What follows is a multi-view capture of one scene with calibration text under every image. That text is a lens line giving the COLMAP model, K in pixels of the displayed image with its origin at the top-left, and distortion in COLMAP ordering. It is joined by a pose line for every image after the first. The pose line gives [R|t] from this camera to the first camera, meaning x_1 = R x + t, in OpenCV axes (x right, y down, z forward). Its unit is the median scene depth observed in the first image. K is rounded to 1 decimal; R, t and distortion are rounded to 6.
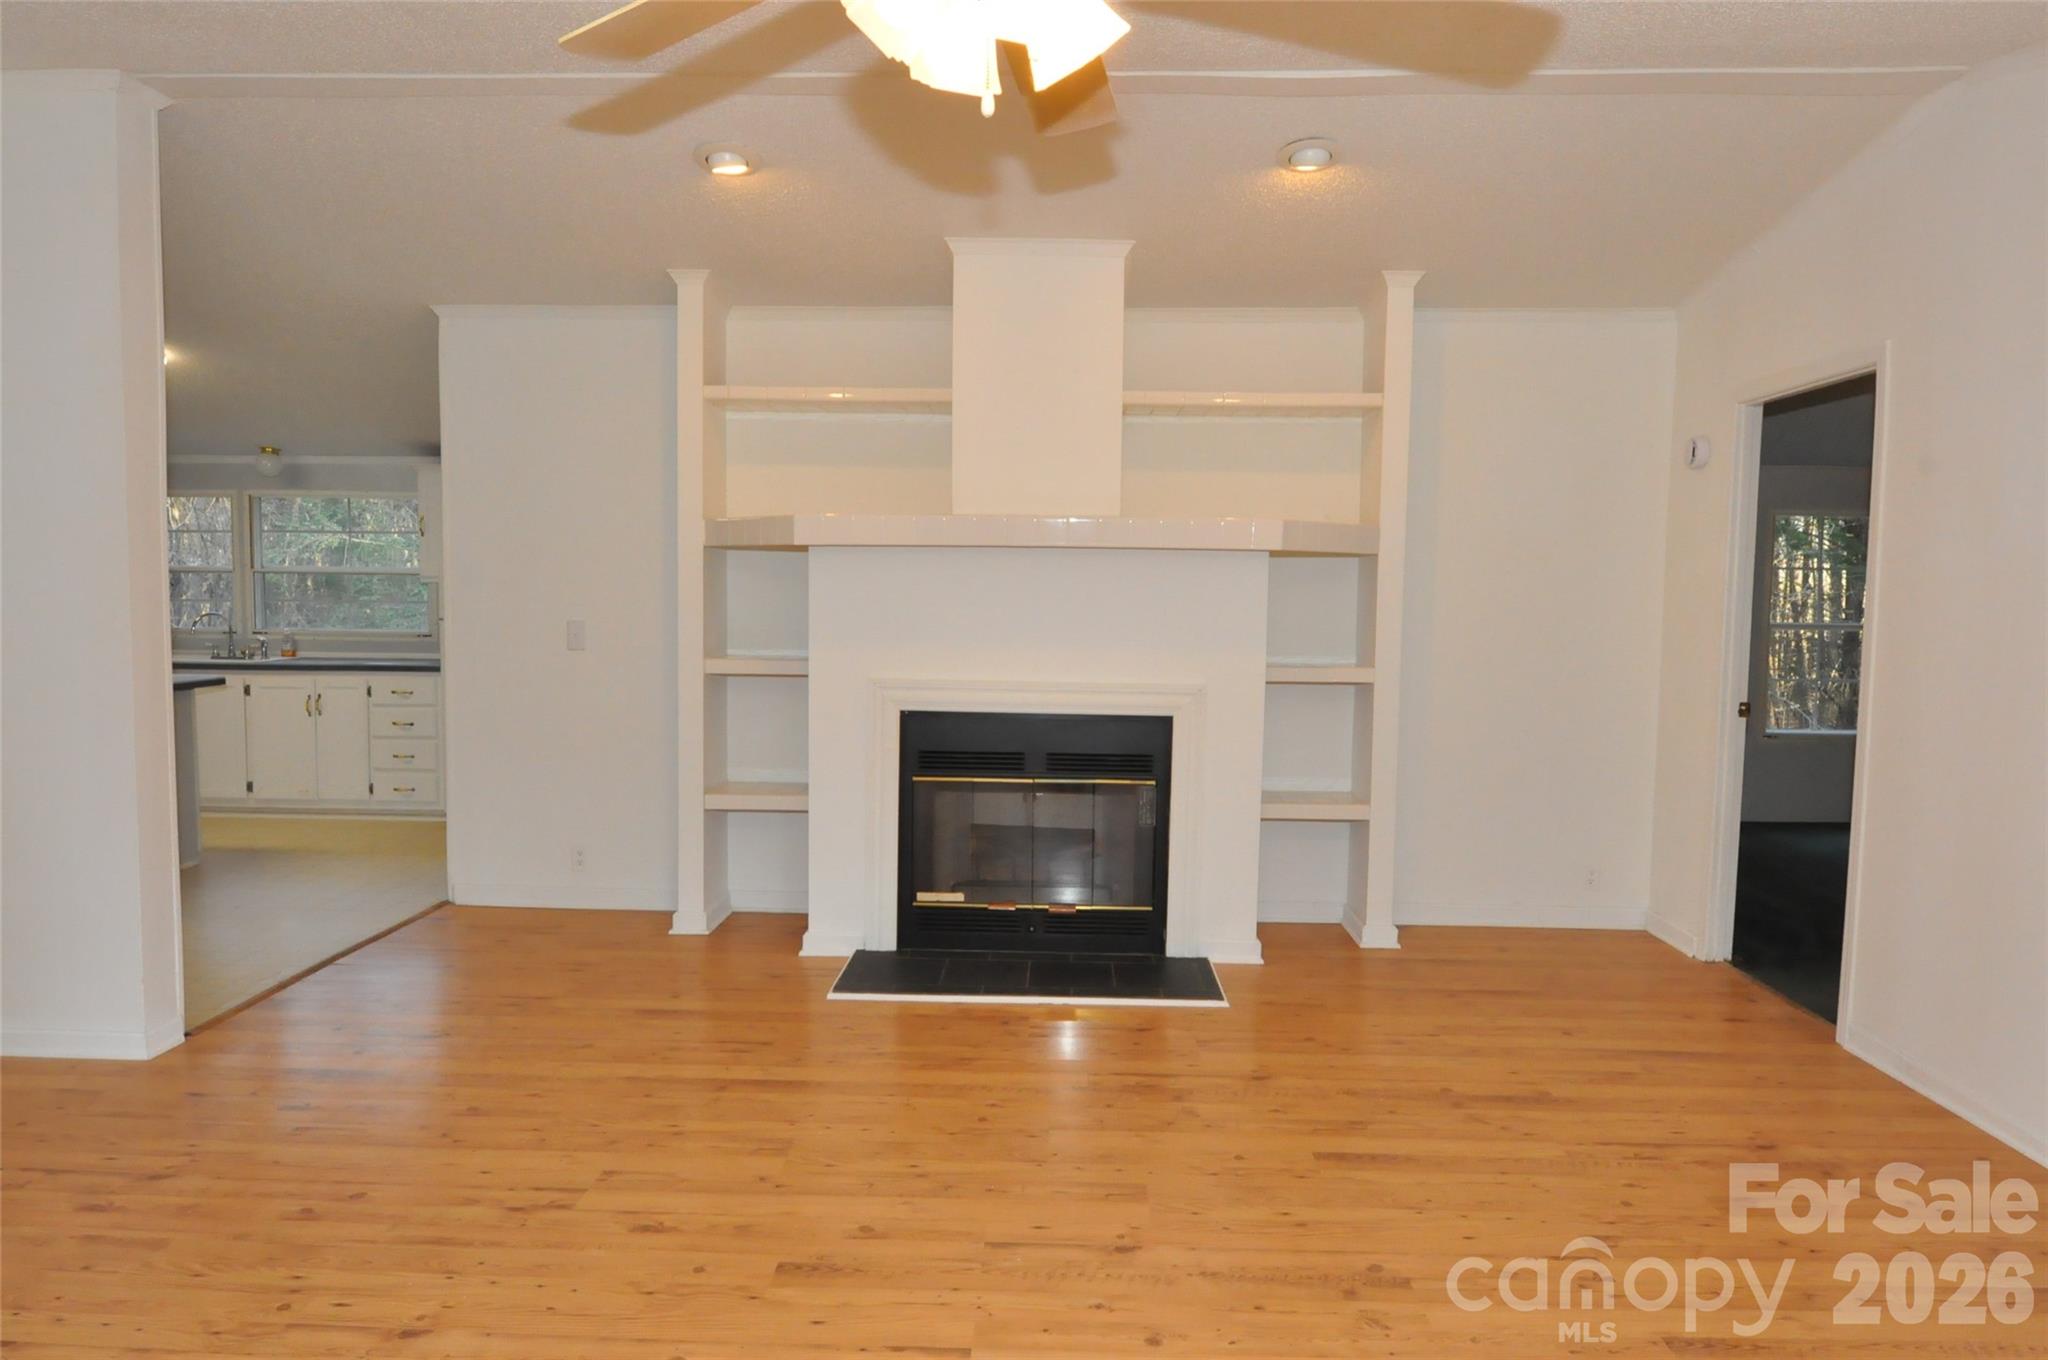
lens RADIAL K [[1251.8, 0, 1016.6], [0, 1251.8, 674.5], [0, 0, 1]] dist [-0.016021, 0.001022]
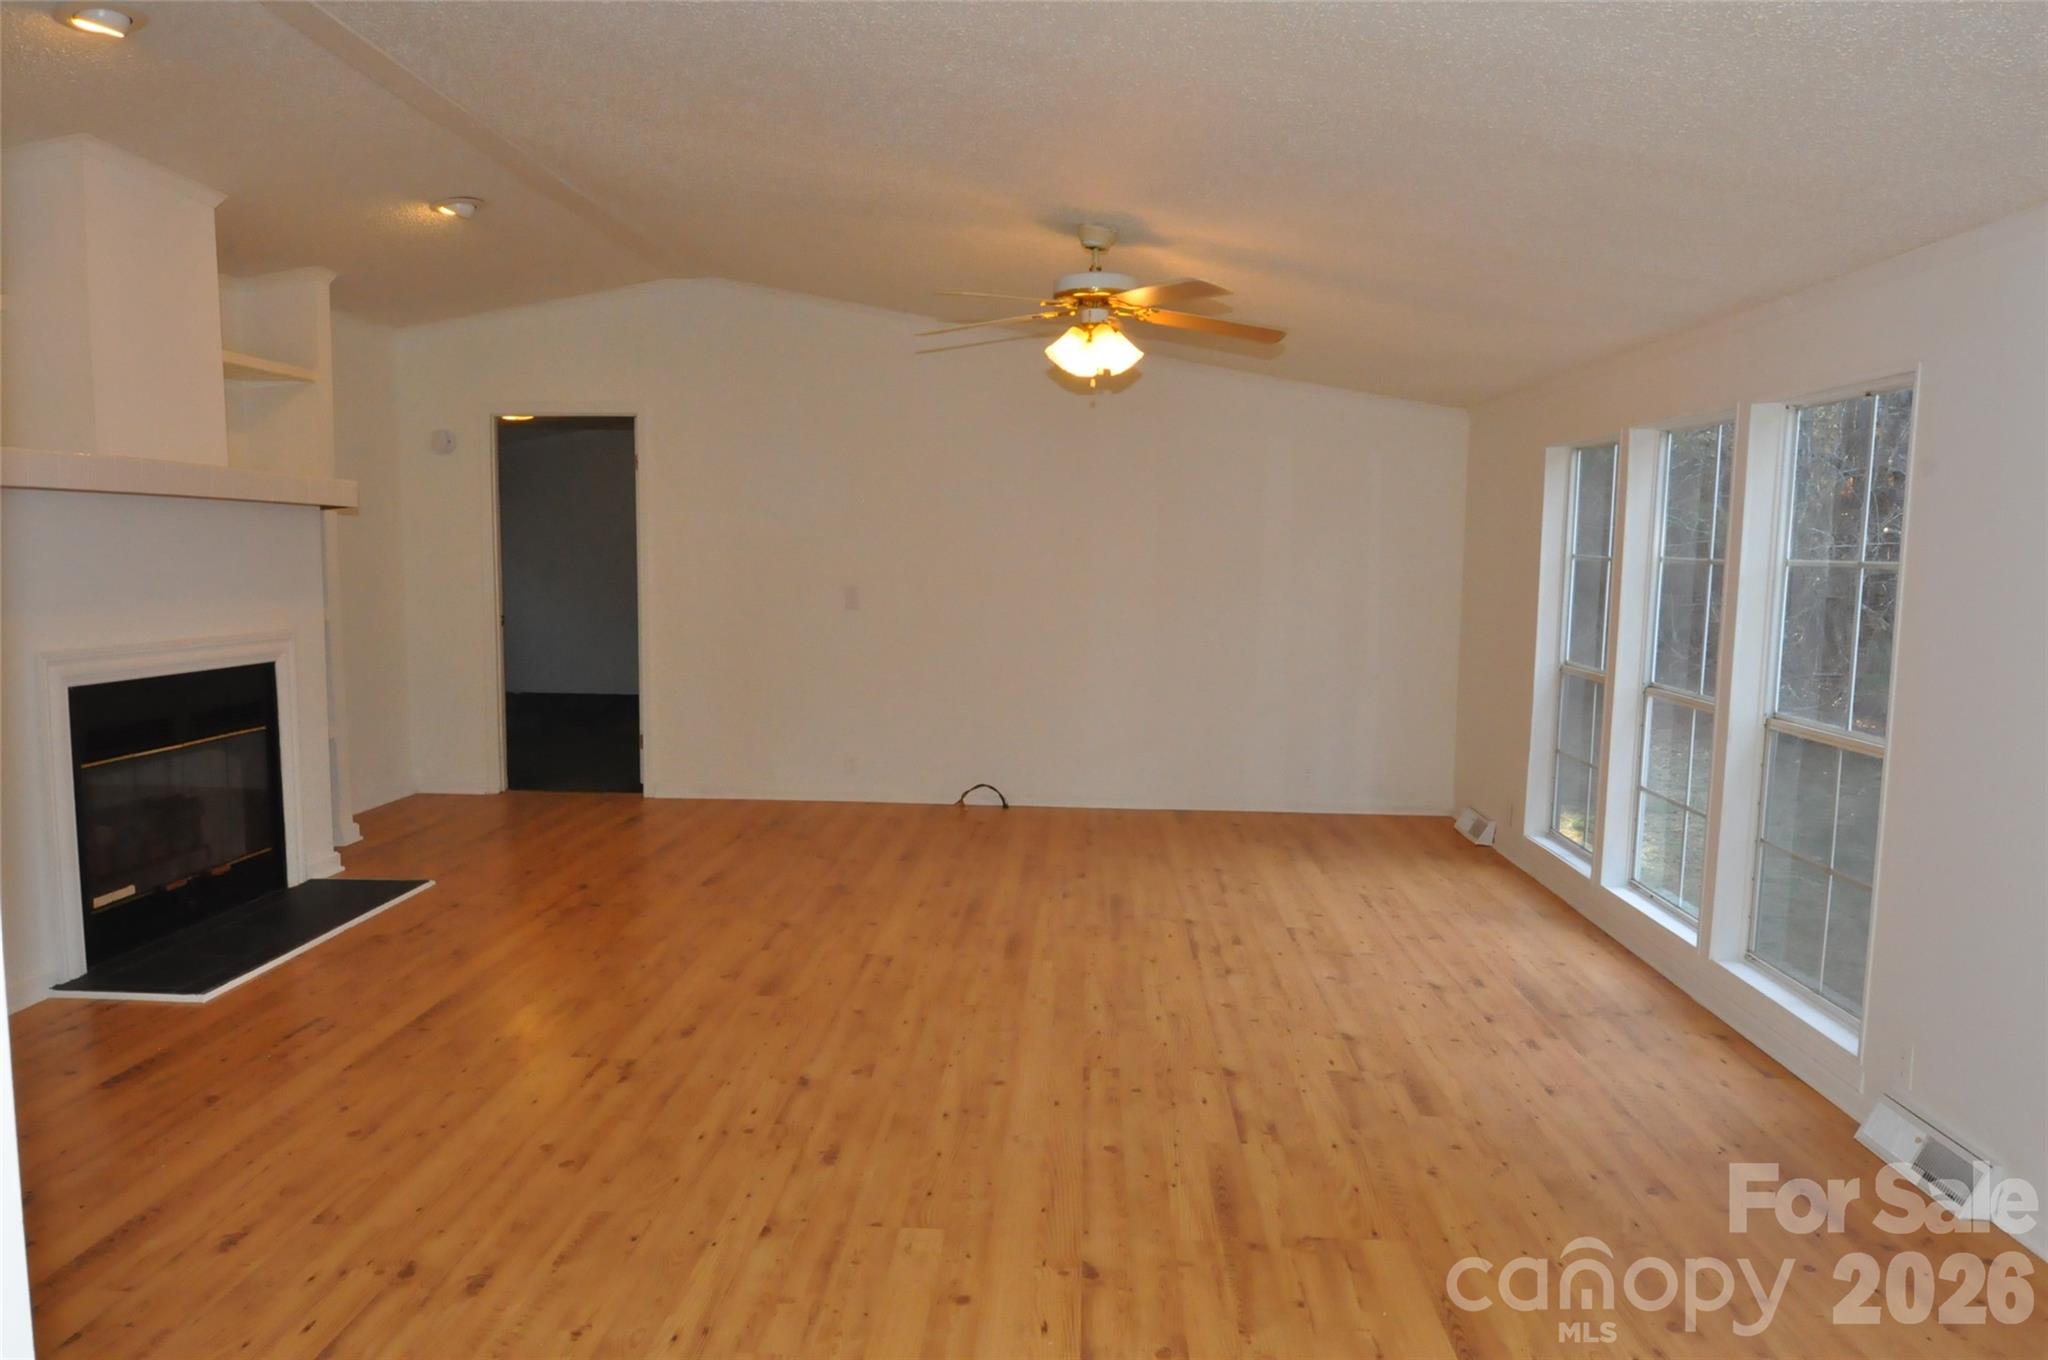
lens RADIAL K [[1251.8, 0, 1045.8], [0, 1251.8, 665.4], [0, 0, 1]] dist [-0.016021, 0.001022]
pose [[-0.003687, -0.100214, 0.994959, -0.589829], [0.059832, 0.993161, 0.100255, -0.018967], [-0.998202, 0.059900, 0.002335, 0.223218]]
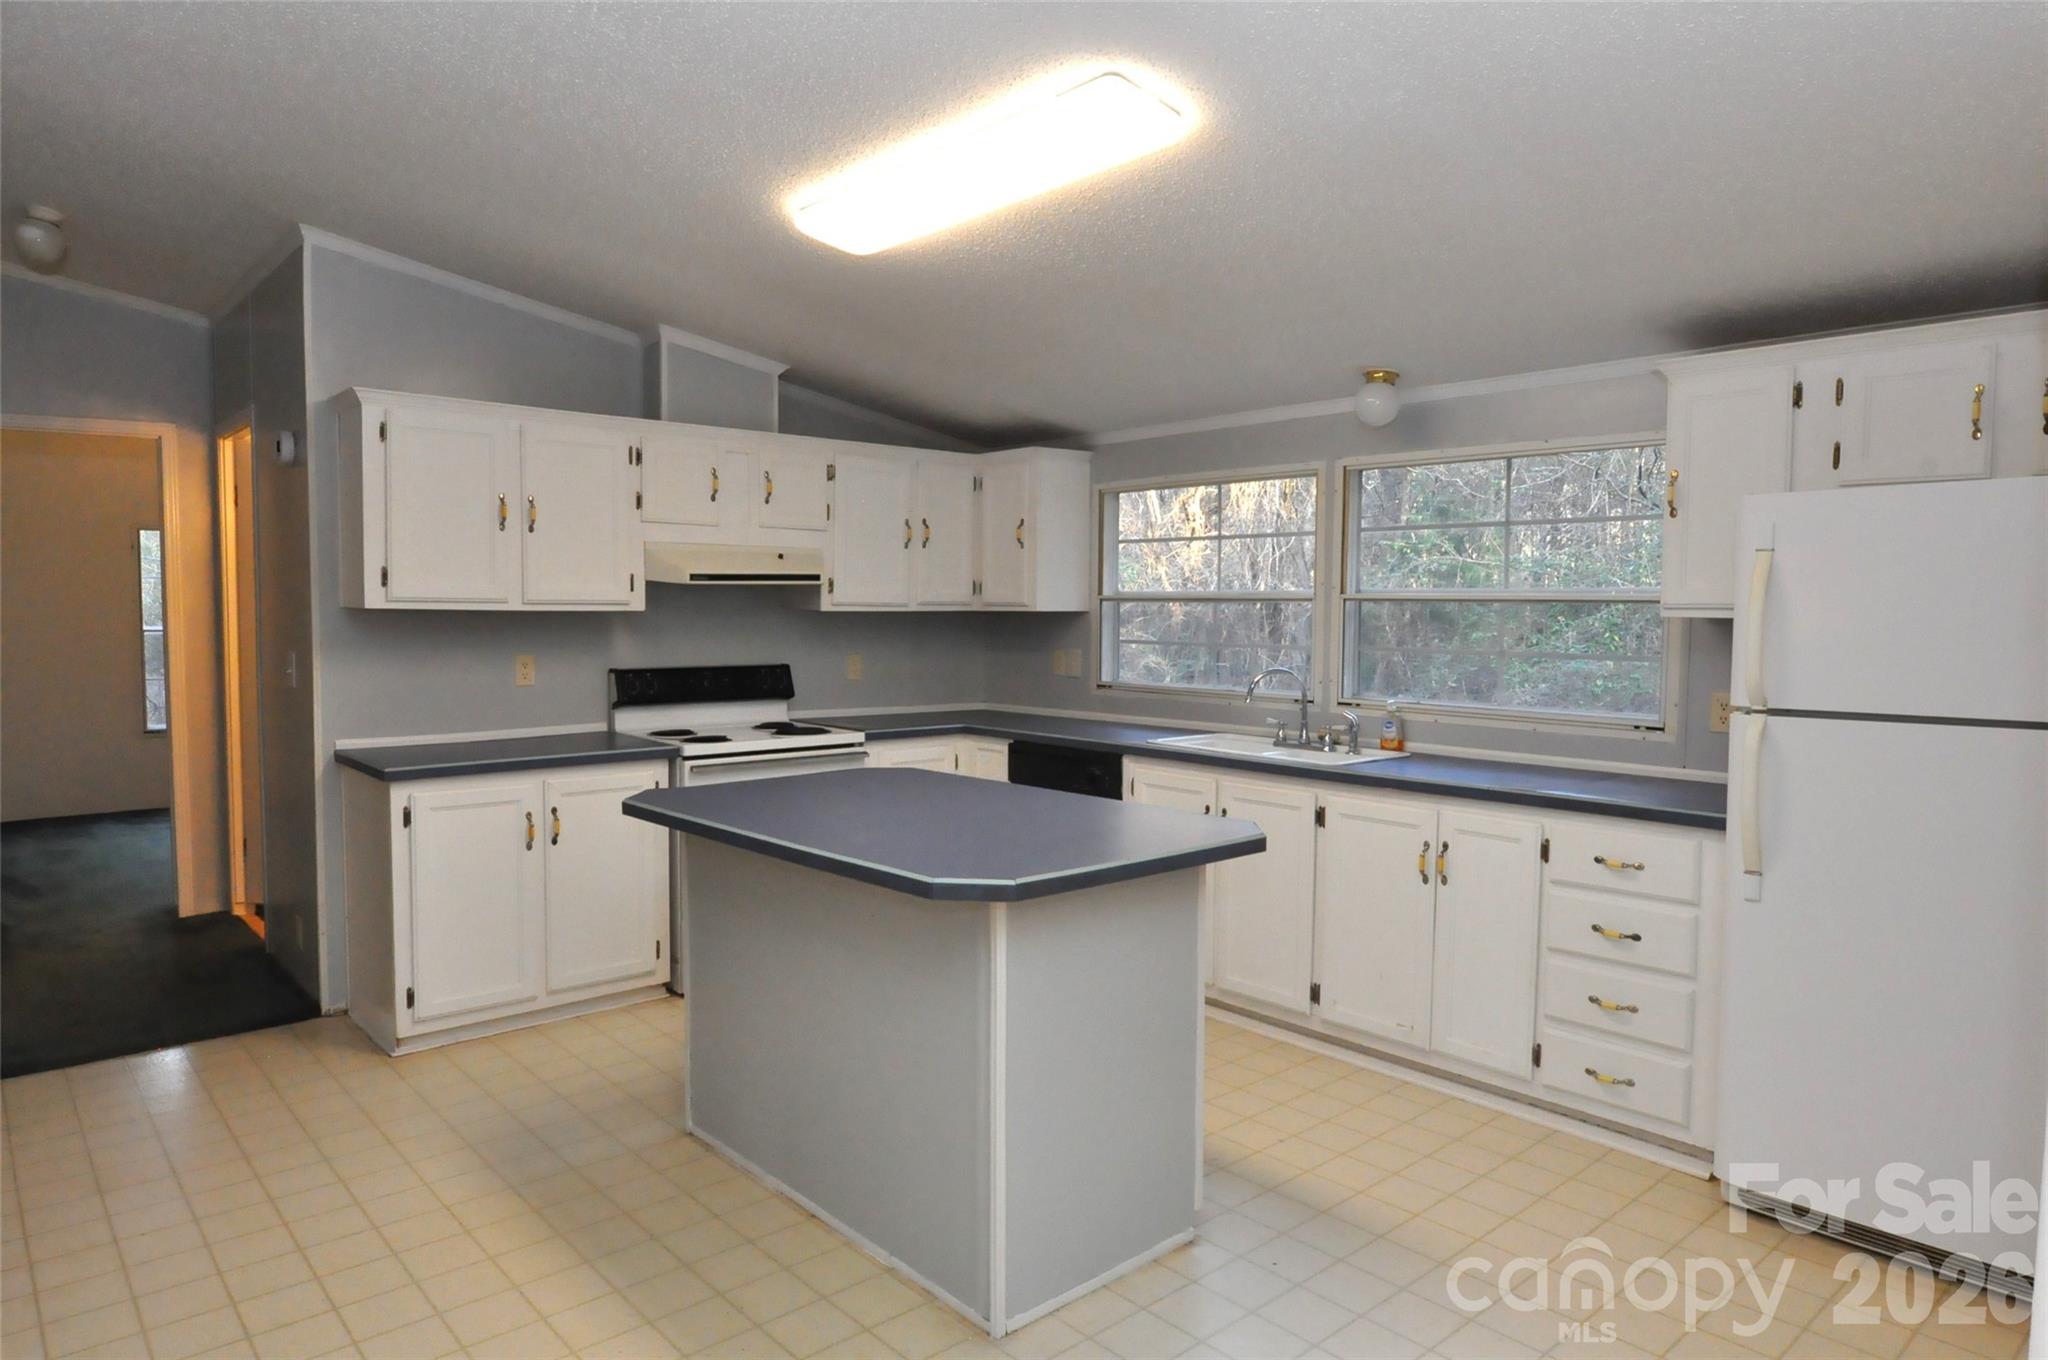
lens RADIAL K [[1251.8, 0, 1021.2], [0, 1251.8, 665.4], [0, 0, 1]] dist [-0.016021, 0.001022]
pose [[0.688323, 0.032155, -0.724691, -0.316464], [-0.054257, 0.998501, -0.007230, -0.042354], [0.723372, 0.044296, 0.689036, 0.529242]]
